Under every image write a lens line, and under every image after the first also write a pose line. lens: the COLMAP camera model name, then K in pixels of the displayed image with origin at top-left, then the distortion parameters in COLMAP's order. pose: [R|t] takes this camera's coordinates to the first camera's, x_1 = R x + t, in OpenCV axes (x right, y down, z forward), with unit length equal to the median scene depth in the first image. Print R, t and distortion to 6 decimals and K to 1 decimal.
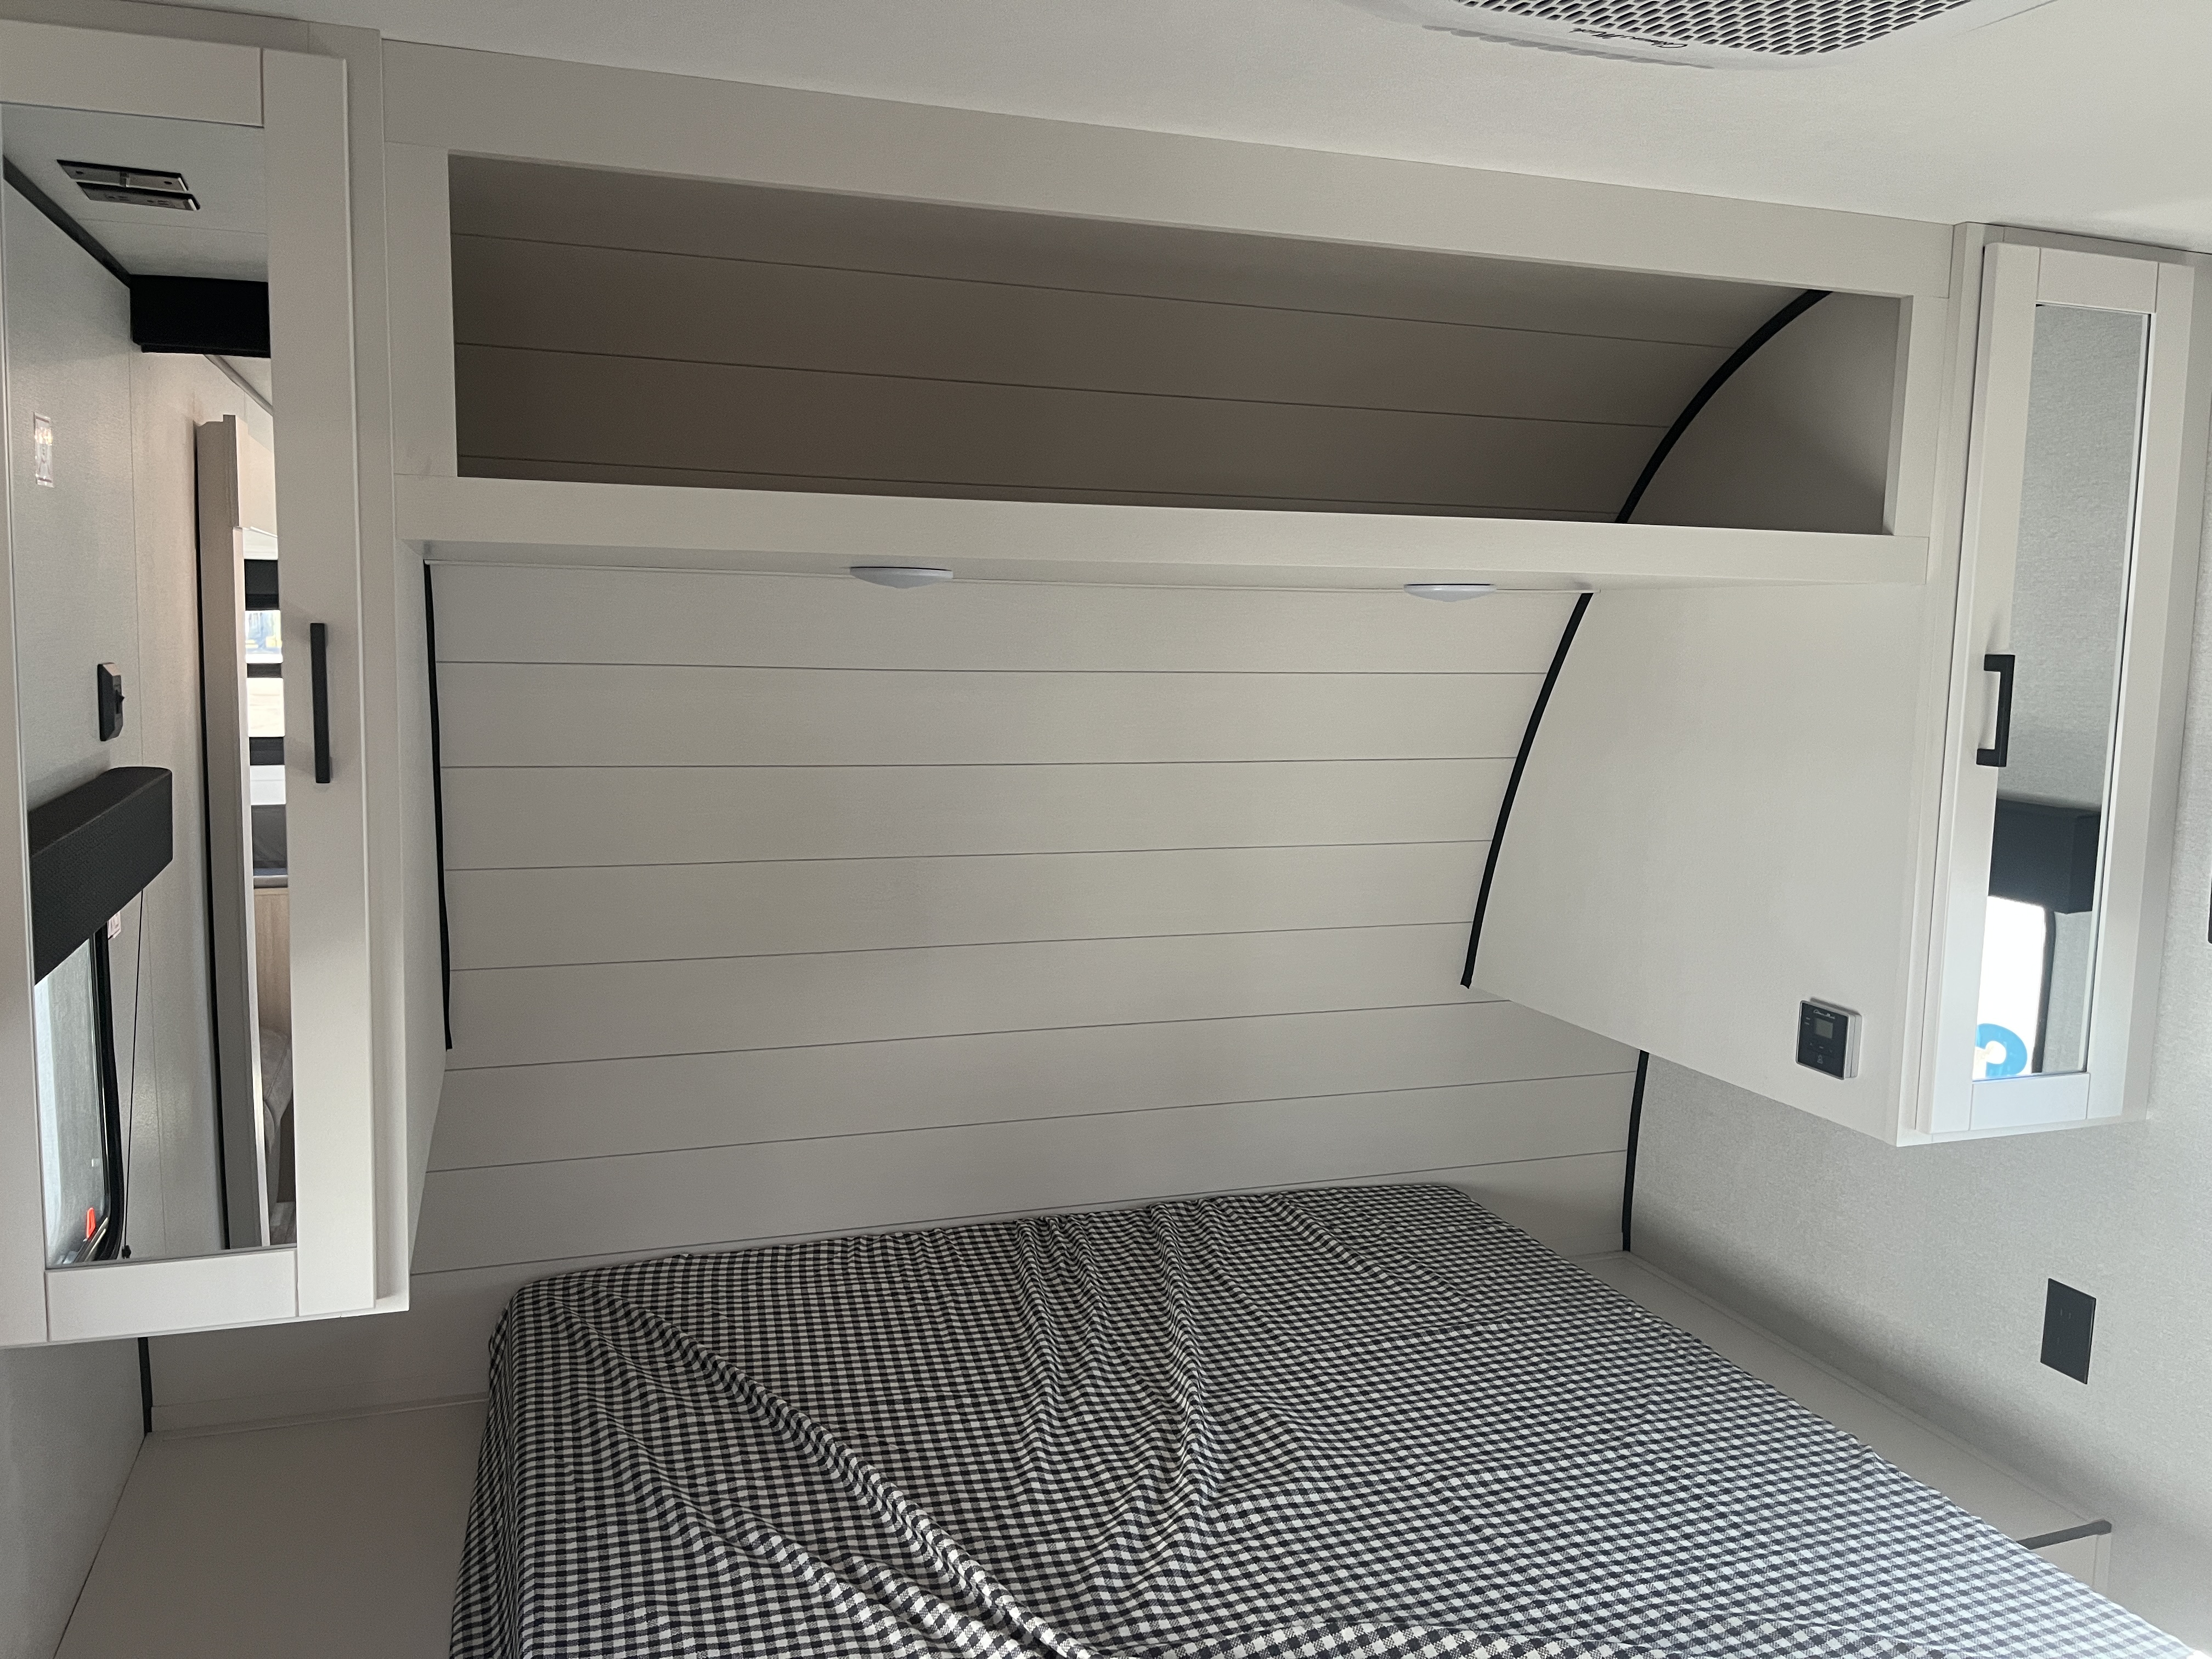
lens RADIAL K [[1677.3, 0, 1102.5], [0, 1677.3, 829.7], [0, 0, 1]] dist [0.070228, -0.096389]
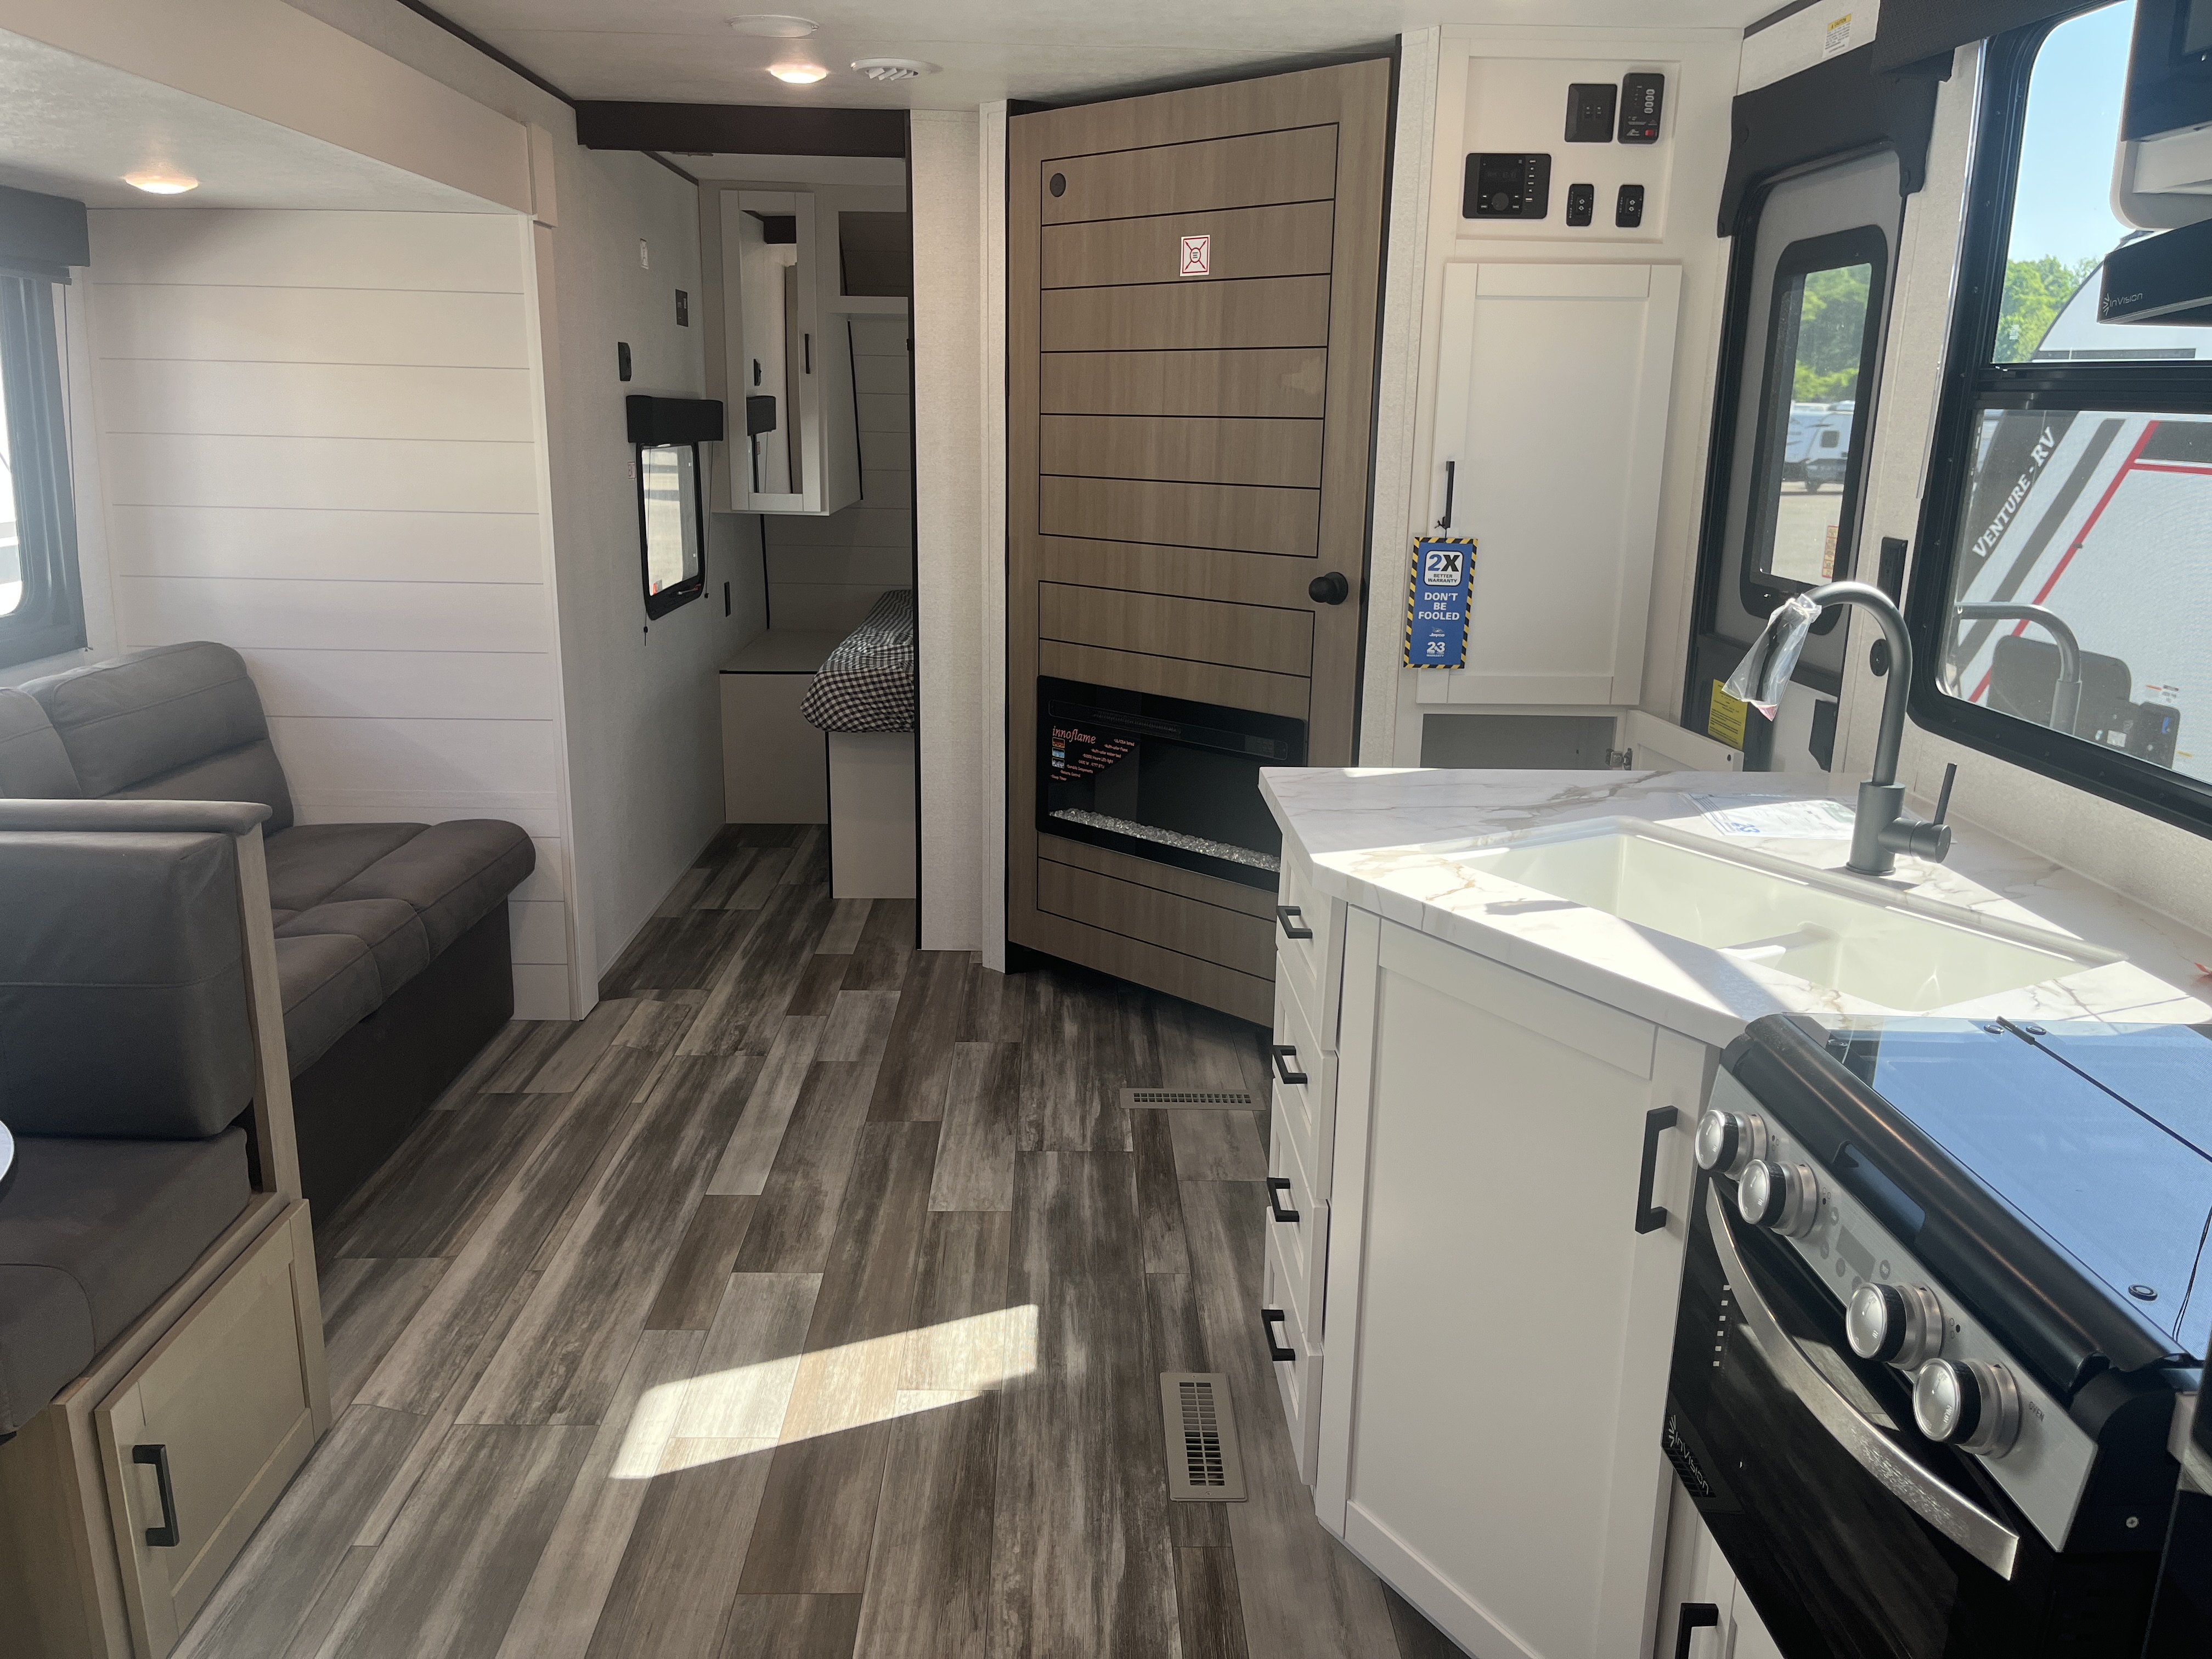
lens RADIAL K [[1677.3, 0, 1098.2], [0, 1677.3, 837.9], [0, 0, 1]] dist [0.070228, -0.096389]
pose [[0.950329, 0.073009, -0.302563, 1.415142], [-0.032147, 0.989925, 0.137898, 0.460803], [0.309582, -0.121322, 0.943101, -2.571873]]
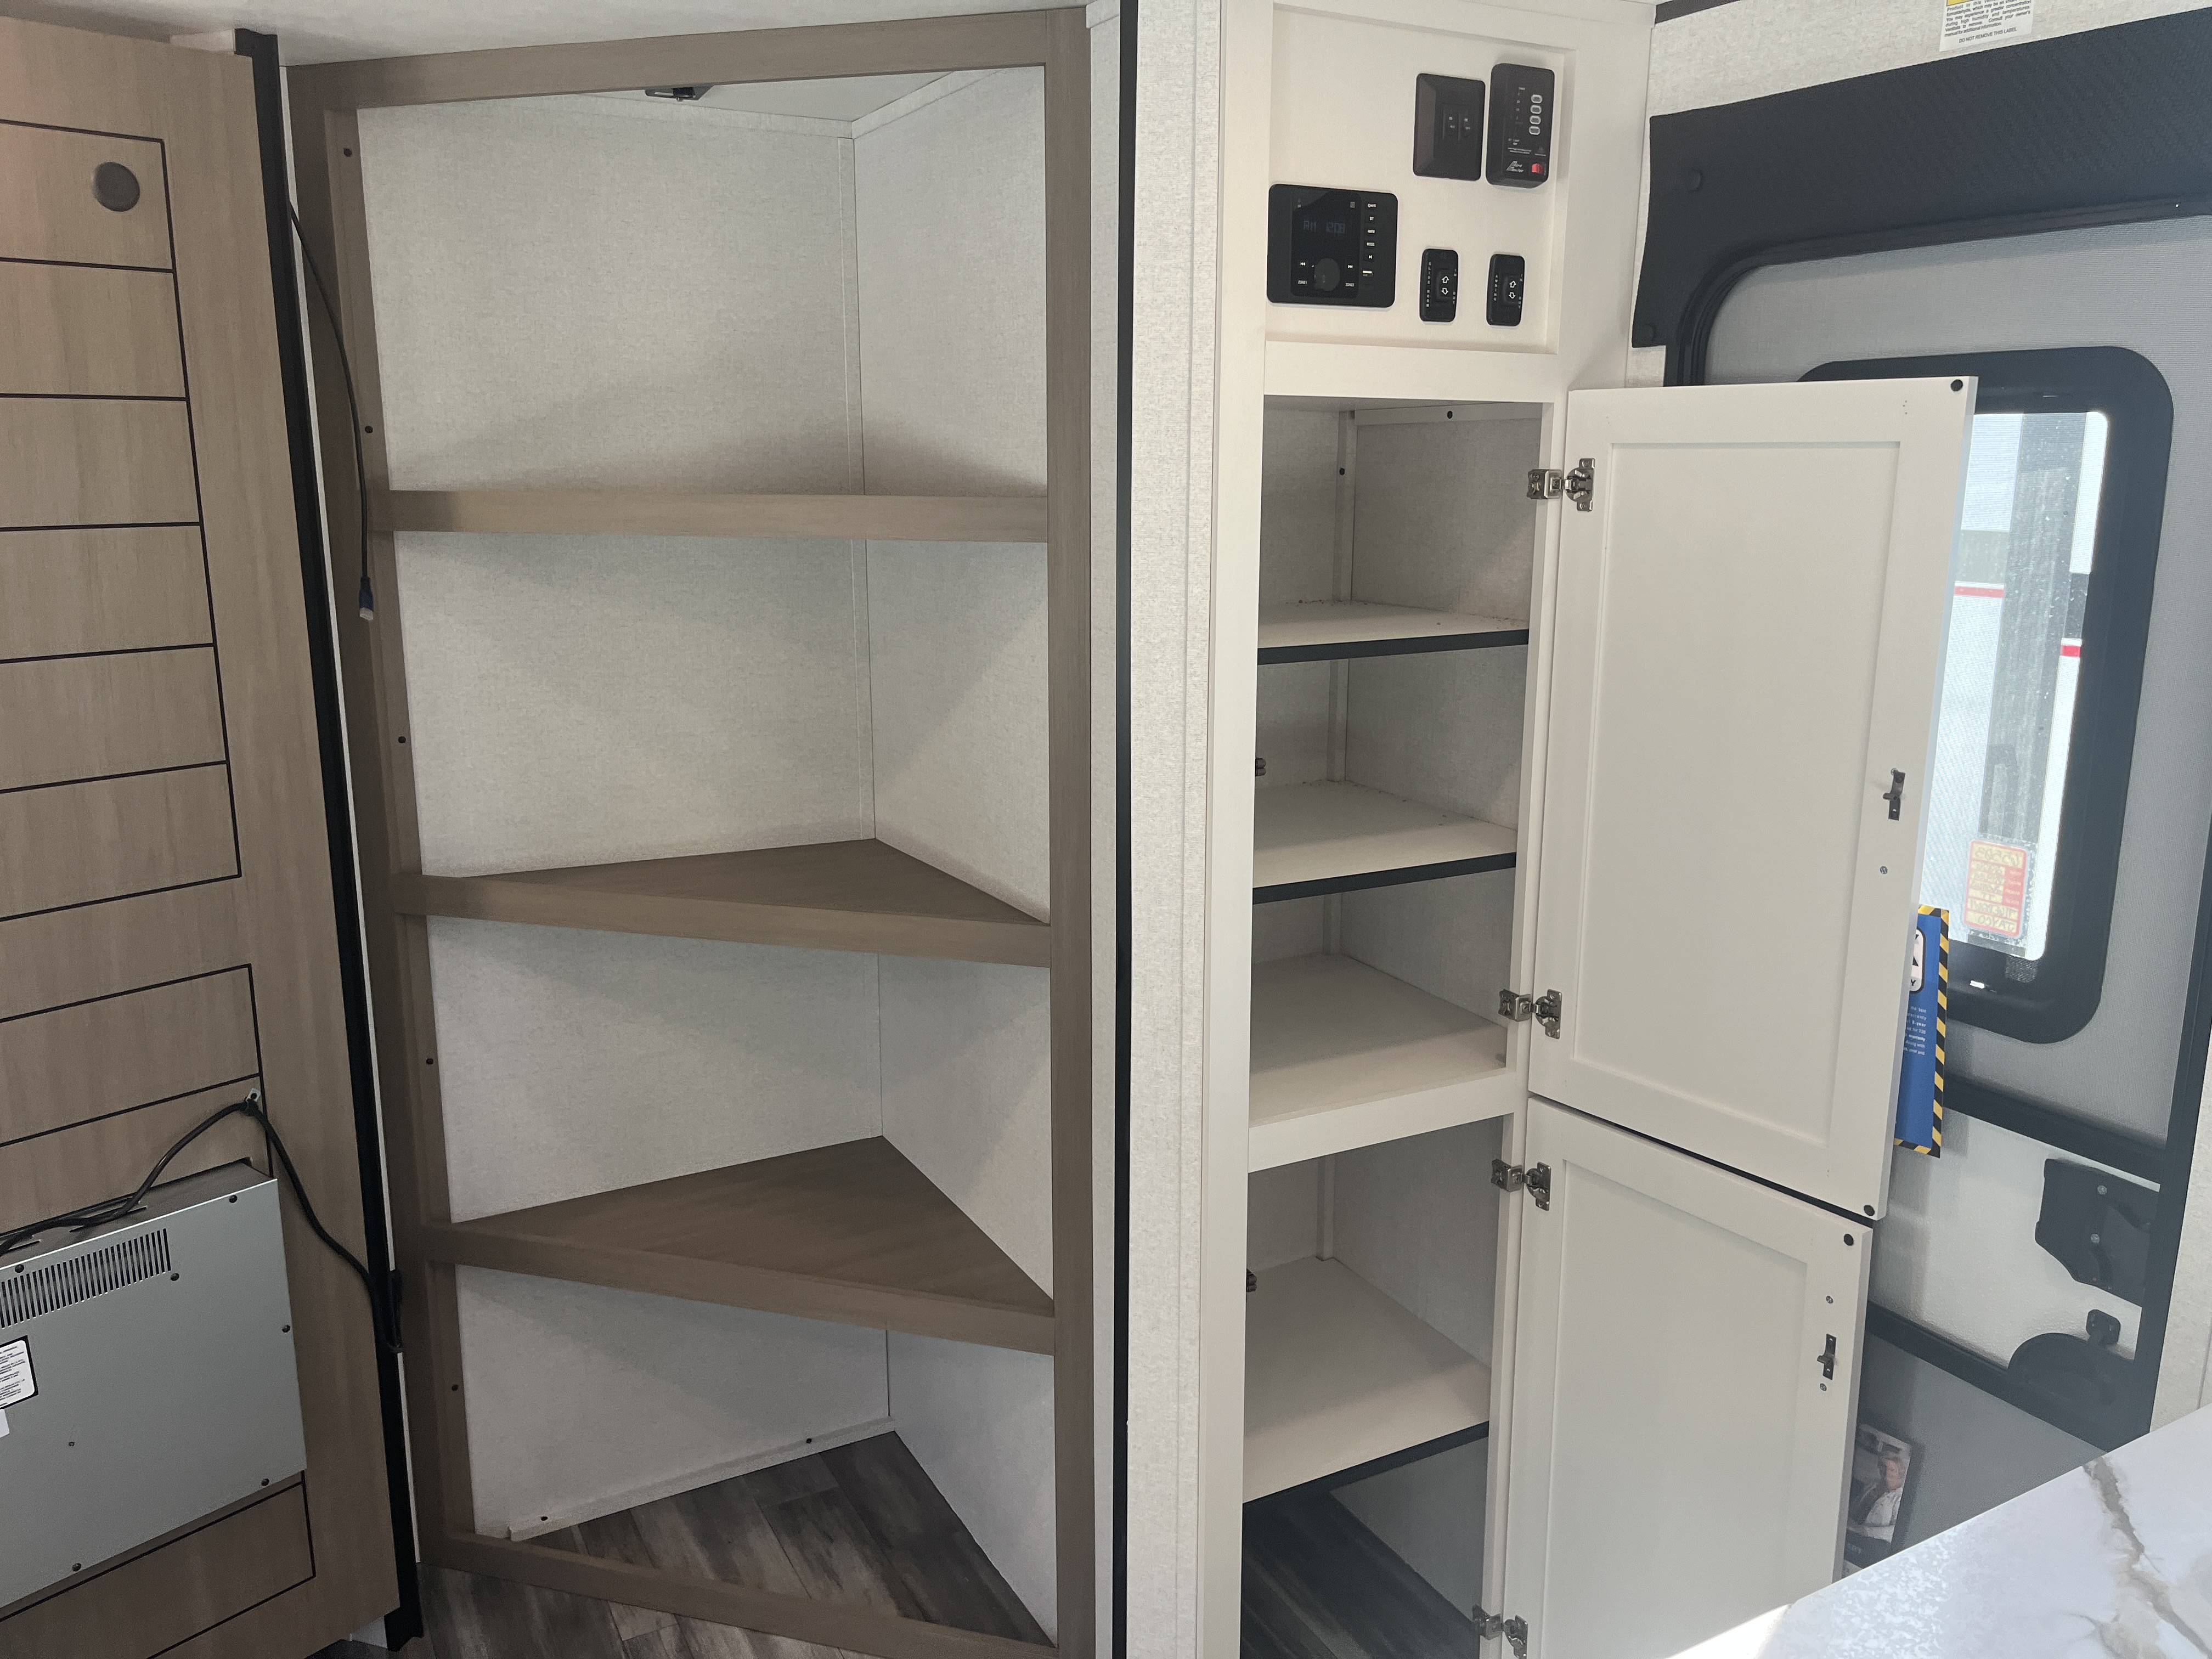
lens RADIAL K [[1677.3, 0, 1108.4], [0, 1677.3, 820.0], [0, 0, 1]] dist [0.070228, -0.096389]
pose [[0.987202, -0.050354, 0.151315, 0.841685], [0.035501, 0.994423, 0.099308, 0.196768], [-0.155471, -0.092666, 0.983484, -1.458153]]
